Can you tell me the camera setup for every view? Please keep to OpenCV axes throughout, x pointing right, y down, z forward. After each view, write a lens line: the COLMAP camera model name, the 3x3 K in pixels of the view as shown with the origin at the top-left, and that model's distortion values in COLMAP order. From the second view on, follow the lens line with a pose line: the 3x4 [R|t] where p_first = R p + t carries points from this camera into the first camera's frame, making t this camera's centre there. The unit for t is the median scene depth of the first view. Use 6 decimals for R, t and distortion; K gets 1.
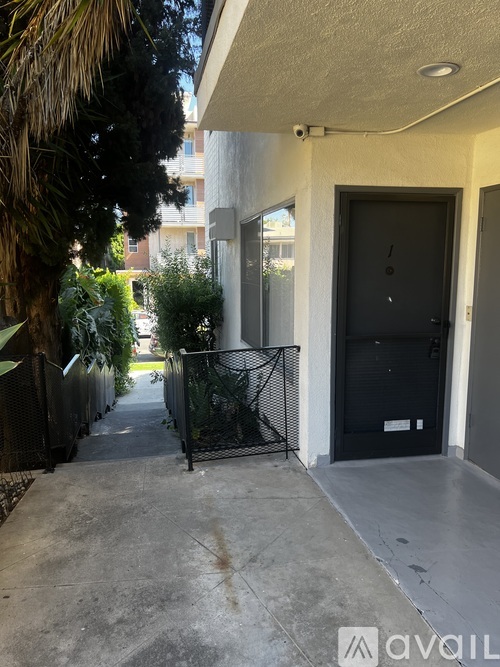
lens RADIAL K [[500.1, 0, 252.4], [0, 500.1, 332.3], [0, 0, 1]] dist [0.035975, -0.027451]
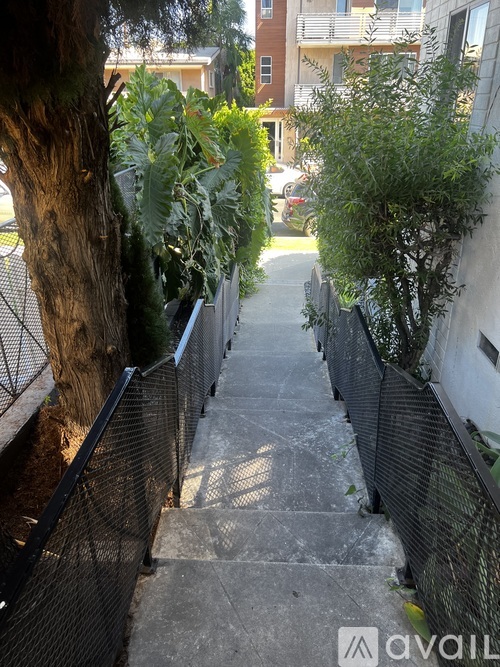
lens RADIAL K [[500.1, 0, 249.0], [0, 500.1, 336.3], [0, 0, 1]] dist [0.035975, -0.027451]
pose [[0.967782, 0.109564, -0.226702, -0.114894], [-0.037705, 0.953272, 0.299753, -0.041325], [0.248950, -0.281547, 0.926690, 0.408623]]
